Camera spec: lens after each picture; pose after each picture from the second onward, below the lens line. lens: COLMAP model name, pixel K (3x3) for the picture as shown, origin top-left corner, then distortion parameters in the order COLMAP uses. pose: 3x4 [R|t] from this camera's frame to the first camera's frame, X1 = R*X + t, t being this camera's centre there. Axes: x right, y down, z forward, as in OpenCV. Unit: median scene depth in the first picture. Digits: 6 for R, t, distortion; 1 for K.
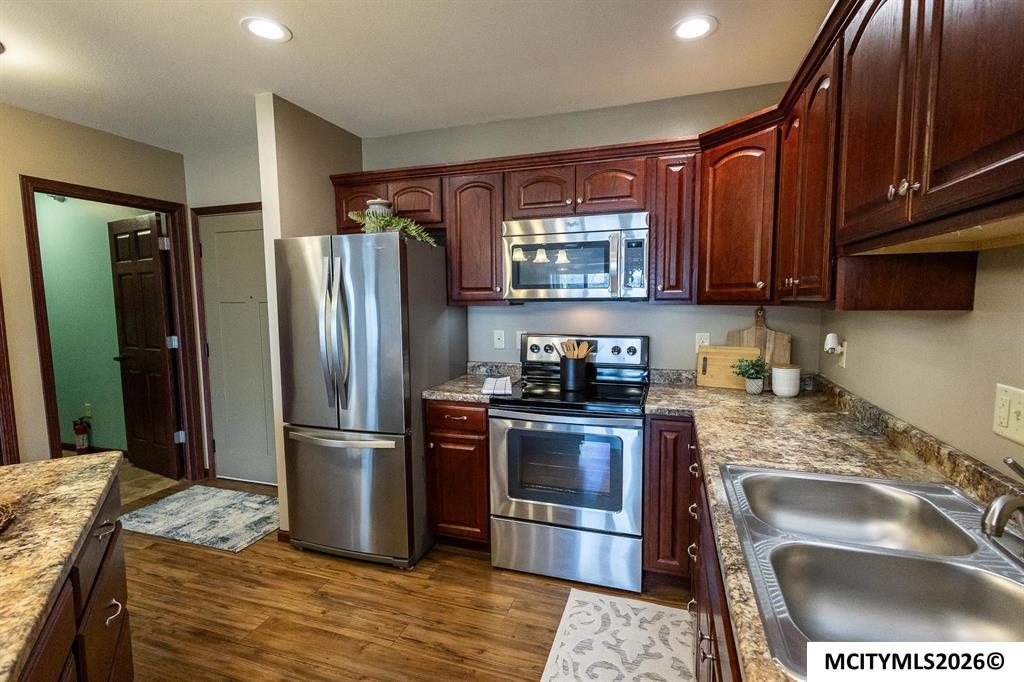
lens RADIAL K [[469.3, 0, 512.5], [0, 469.3, 341.8], [0, 0, 1]] dist [0.010613, -0.003893]
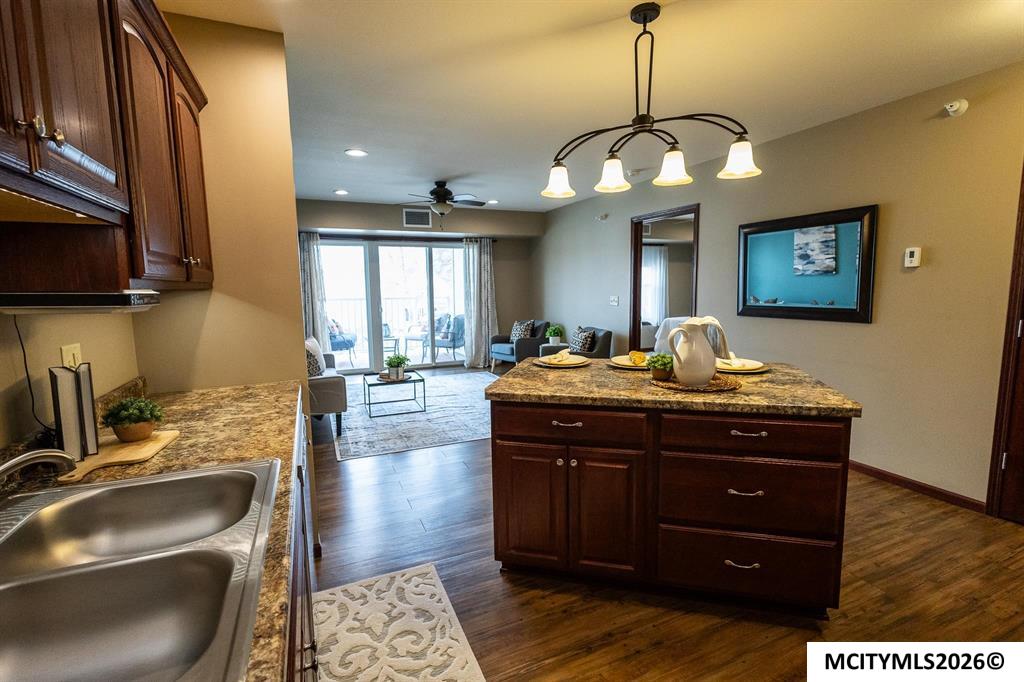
lens RADIAL K [[469.3, 0, 512.7], [0, 469.3, 340.7], [0, 0, 1]] dist [0.010613, -0.003893]
pose [[-0.742057, 0.099286, -0.662943, 0.307471], [-0.040982, 0.980401, 0.192702, -0.061282], [0.669083, 0.170164, -0.723445, 0.842823]]
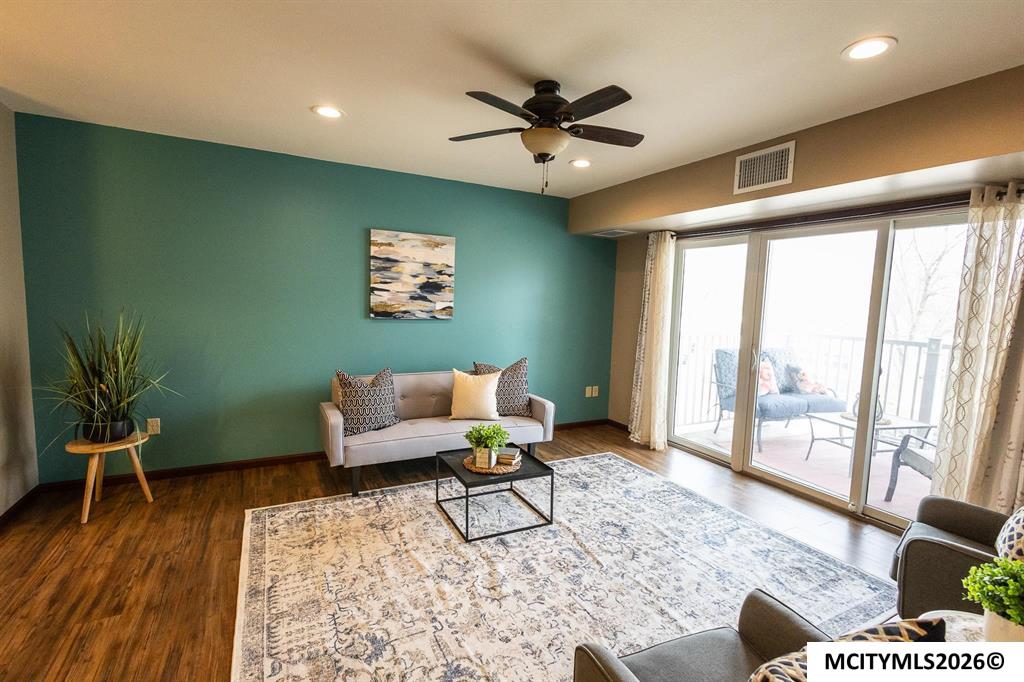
lens RADIAL K [[469.3, 0, 512.7], [0, 469.3, 342.9], [0, 0, 1]] dist [0.010613, -0.003893]
pose [[-0.722708, -0.081726, 0.686305, -1.731897], [0.035088, 0.987365, 0.154526, 0.033511], [-0.690263, 0.135758, -0.710709, -0.316750]]
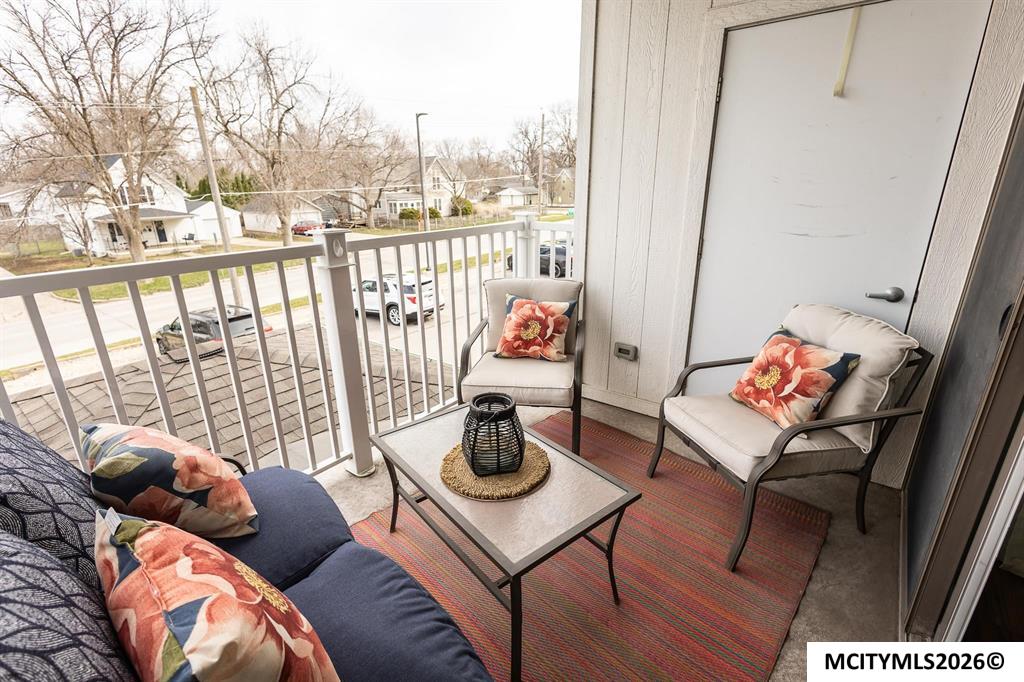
lens RADIAL K [[469.3, 0, 511.0], [0, 469.3, 345.3], [0, 0, 1]] dist [0.010613, -0.003893]
pose [[-0.334734, 0.323089, -0.885193, -0.887616], [-0.070068, 0.928249, 0.365300, 0.249450], [0.939704, 0.184302, -0.288079, -2.465925]]
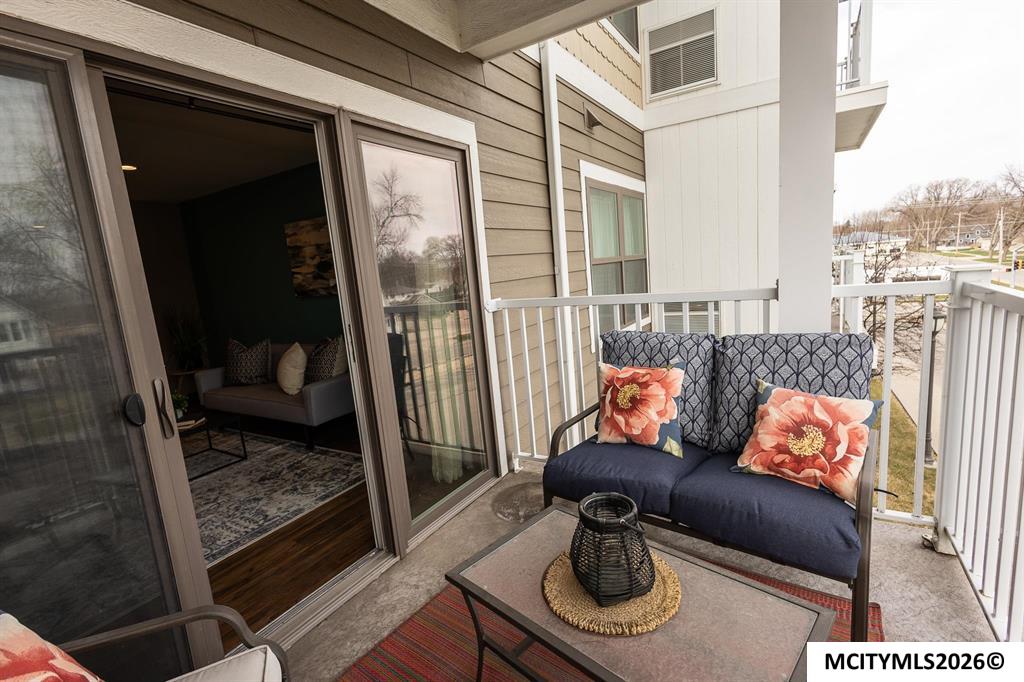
lens RADIAL K [[469.3, 0, 512.3], [0, 469.3, 338.1], [0, 0, 1]] dist [0.010613, -0.003893]
pose [[0.225650, -0.159117, 0.961126, -2.026295], [0.172828, 0.977461, 0.121245, 0.295685], [-0.958756, 0.138751, 0.248064, -2.739102]]
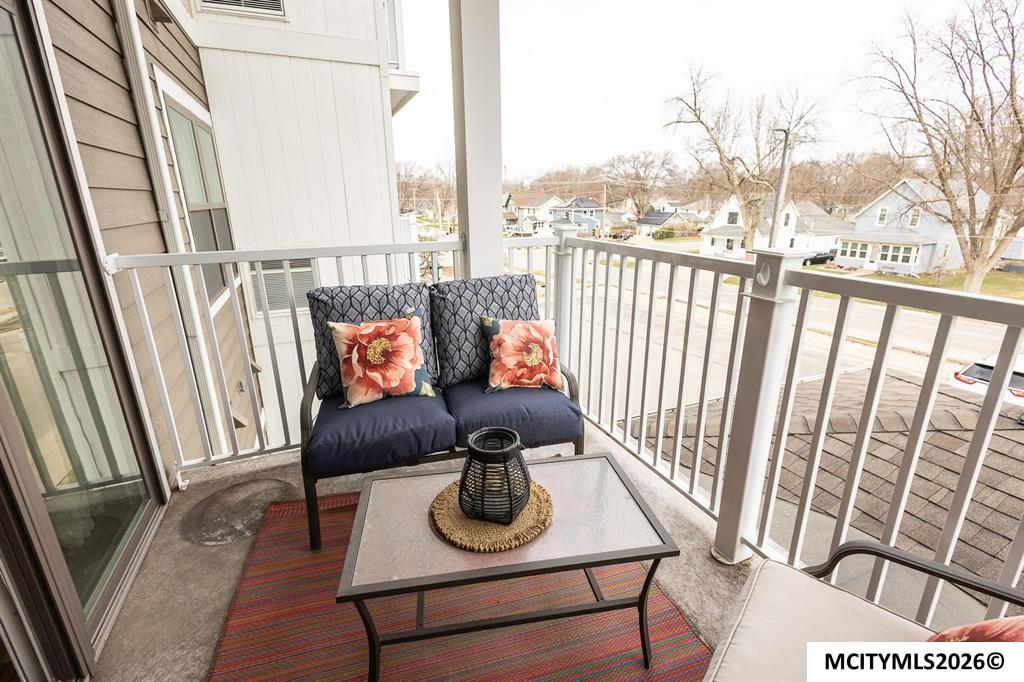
lens RADIAL K [[469.3, 0, 513.2], [0, 469.3, 341.0], [0, 0, 1]] dist [0.010613, -0.003893]
pose [[-0.658982, -0.203070, 0.724227, -1.921416], [0.086753, 0.935919, 0.341364, 0.254057], [-0.747139, 0.287782, -0.599137, -2.361804]]
